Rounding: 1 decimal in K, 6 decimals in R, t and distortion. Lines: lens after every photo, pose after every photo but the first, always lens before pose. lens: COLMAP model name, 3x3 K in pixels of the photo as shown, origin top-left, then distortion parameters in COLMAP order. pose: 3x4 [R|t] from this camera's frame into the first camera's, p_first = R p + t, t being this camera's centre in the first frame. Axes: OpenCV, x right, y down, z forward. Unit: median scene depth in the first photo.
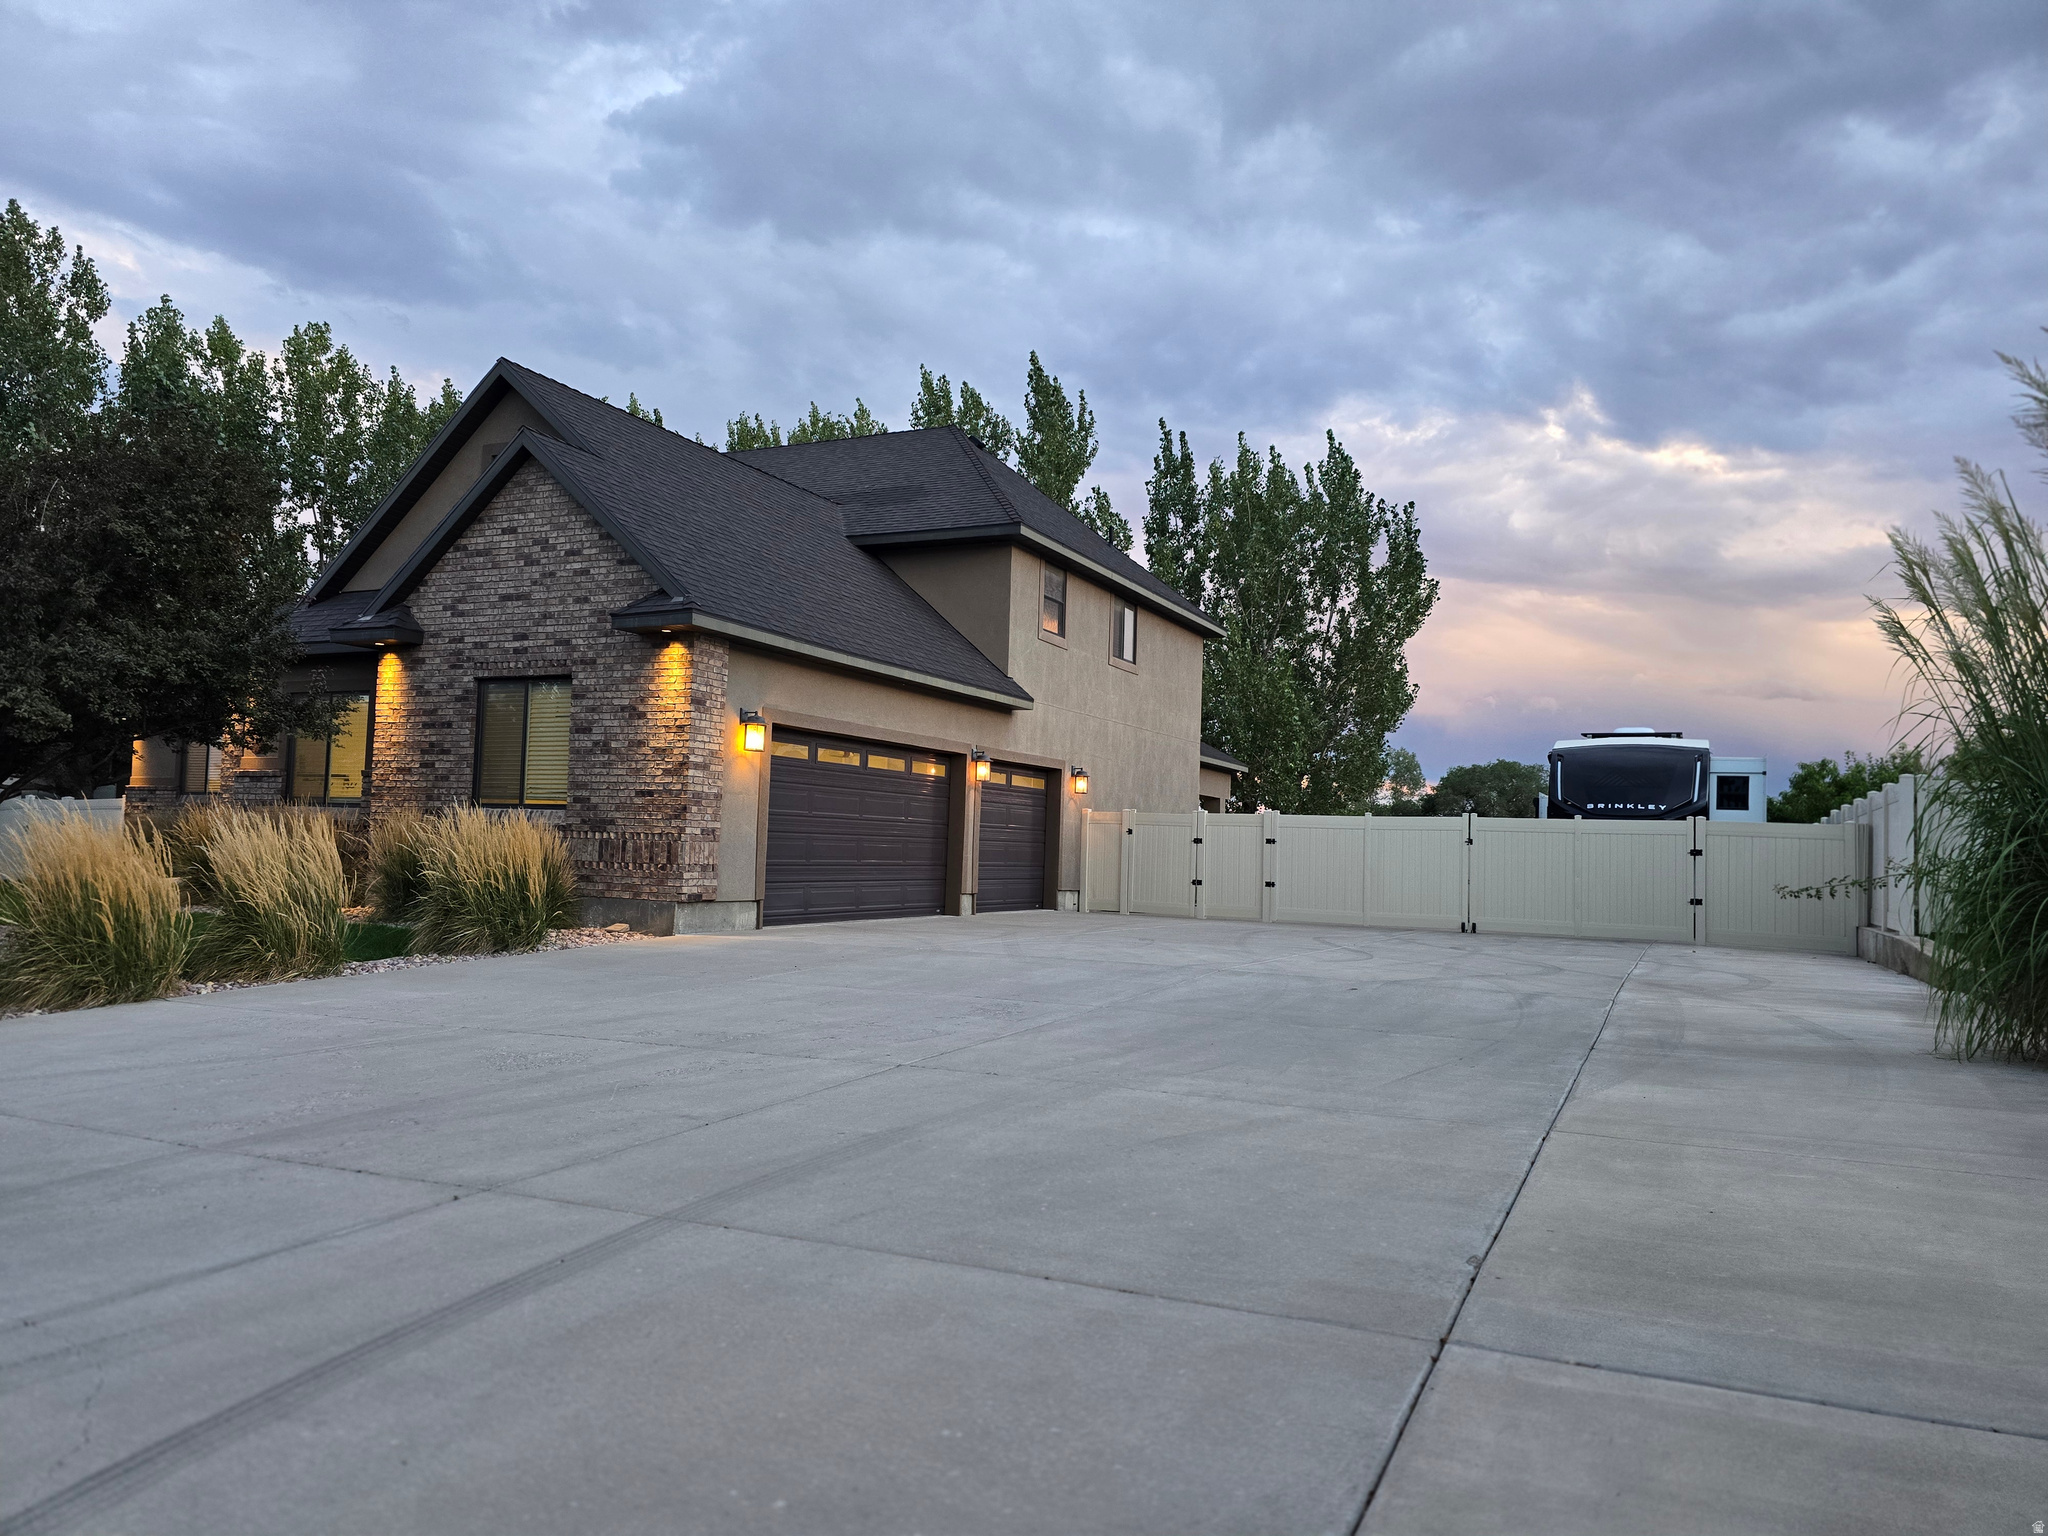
lens RADIAL K [[1358.3, 0, 1024.0], [0, 1358.3, 768.0], [0, 0, 1]] dist [0.109754, -0.161316]
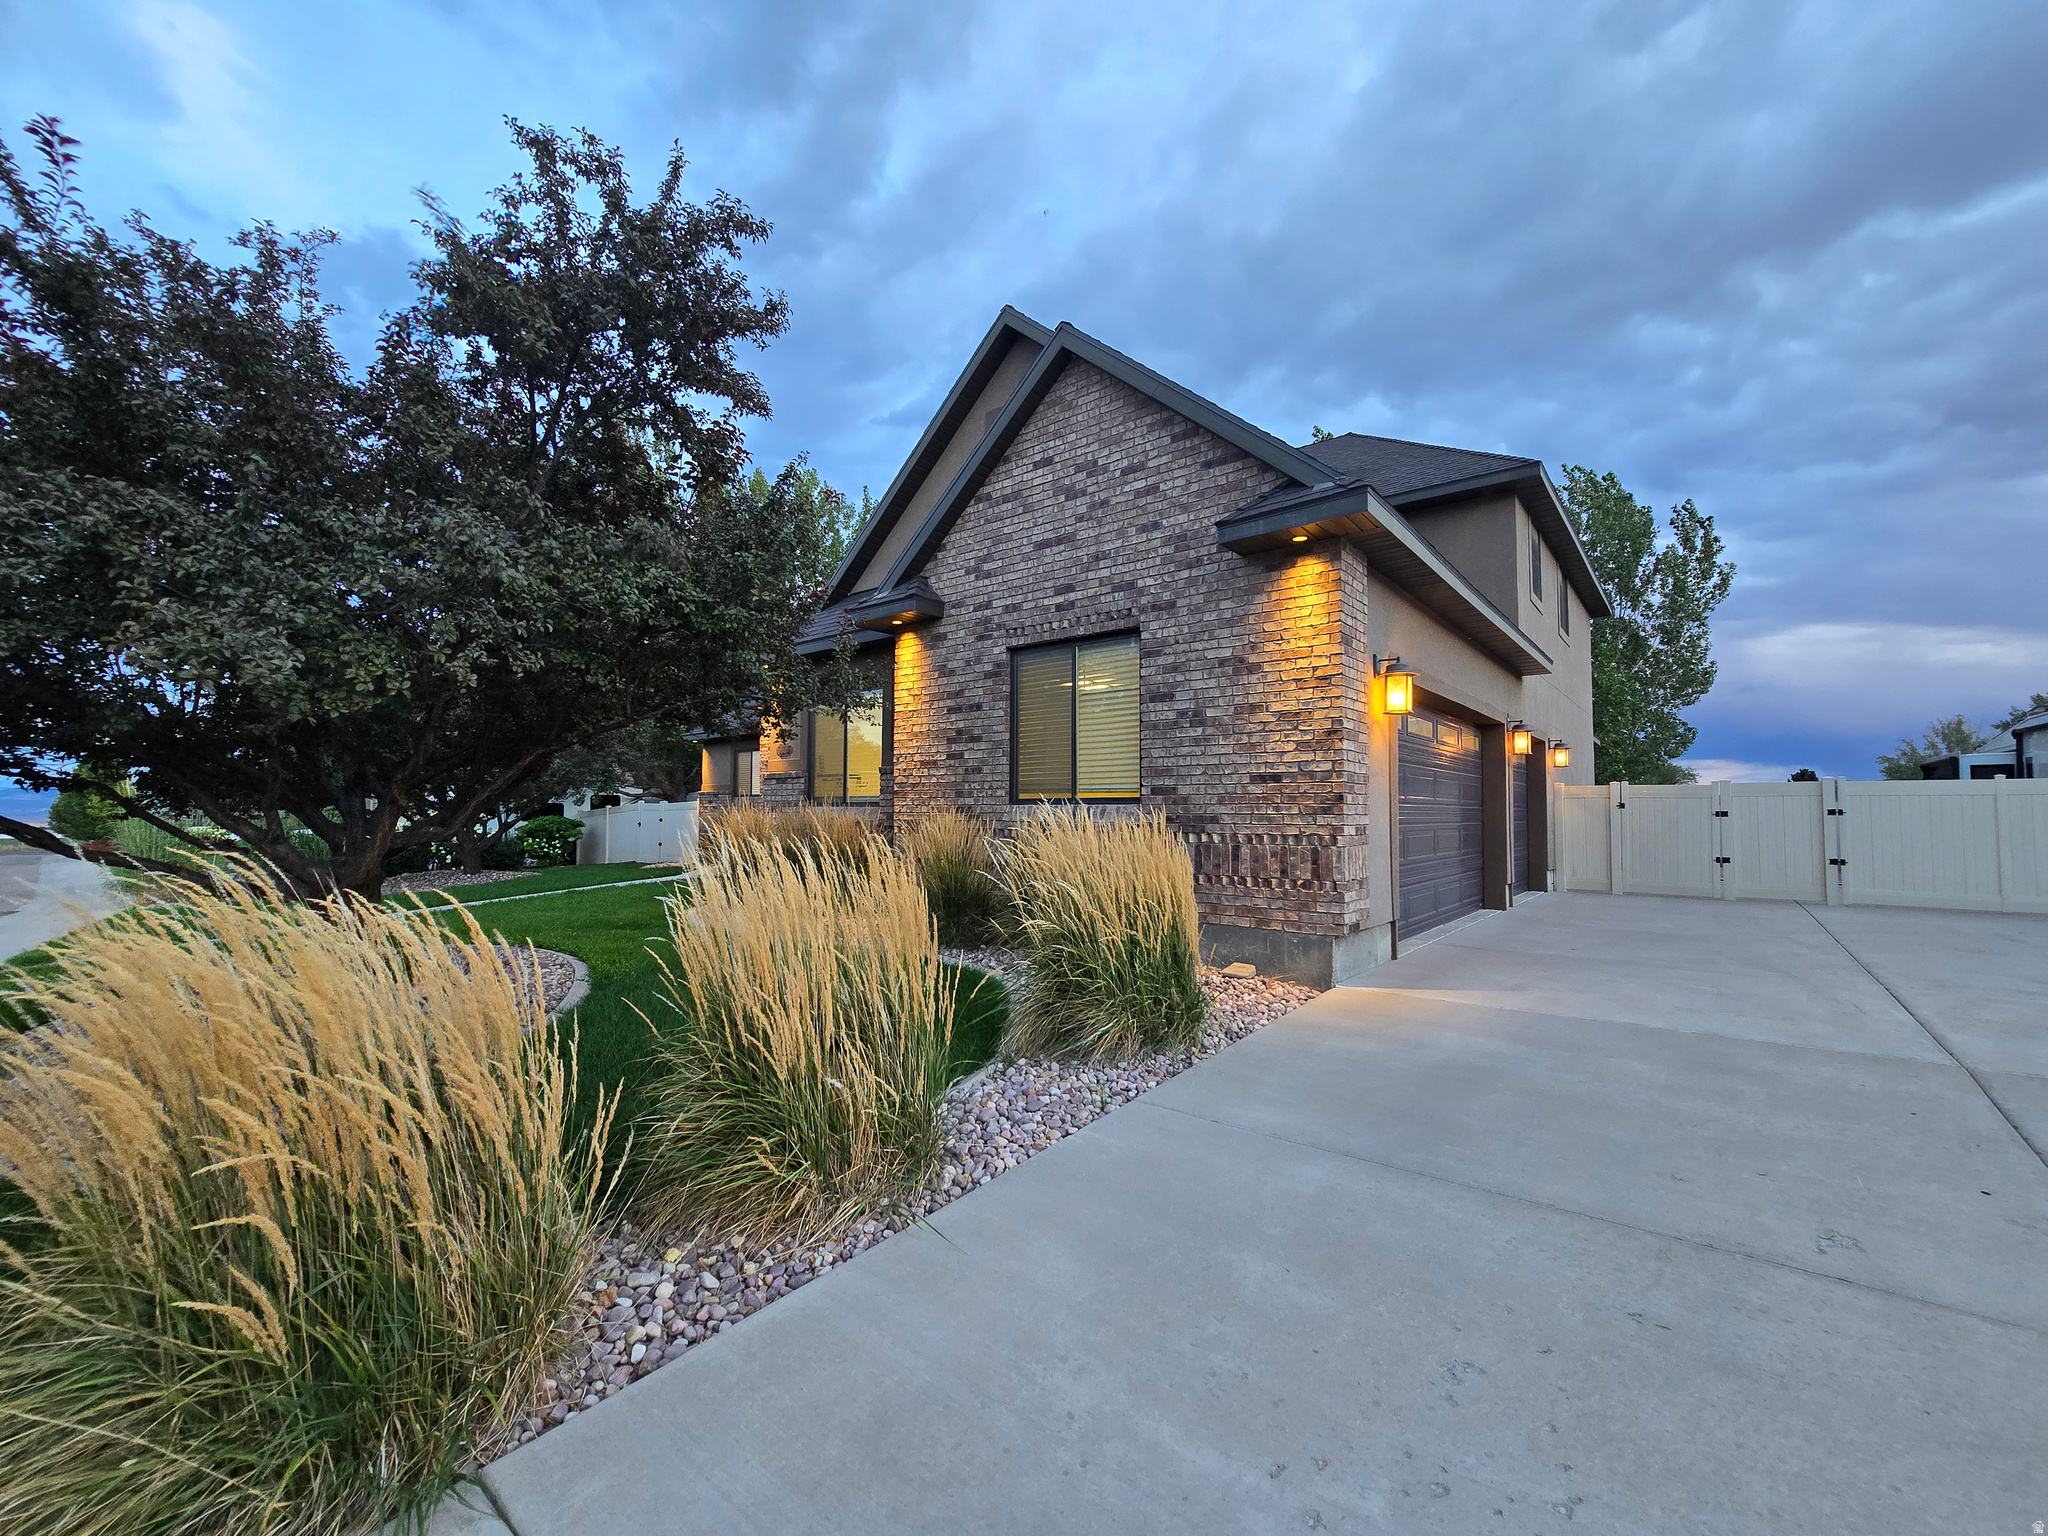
lens RADIAL K [[822.7, 0, 1024.0], [0, 822.7, 768.0], [0, 0, 1]] dist [0.000128, -0.000093]
pose [[0.973529, -0.040137, -0.225010, -0.288847], [0.040402, 0.999178, -0.003428, 0.009251], [0.224963, -0.005753, 0.974350, 0.534078]]
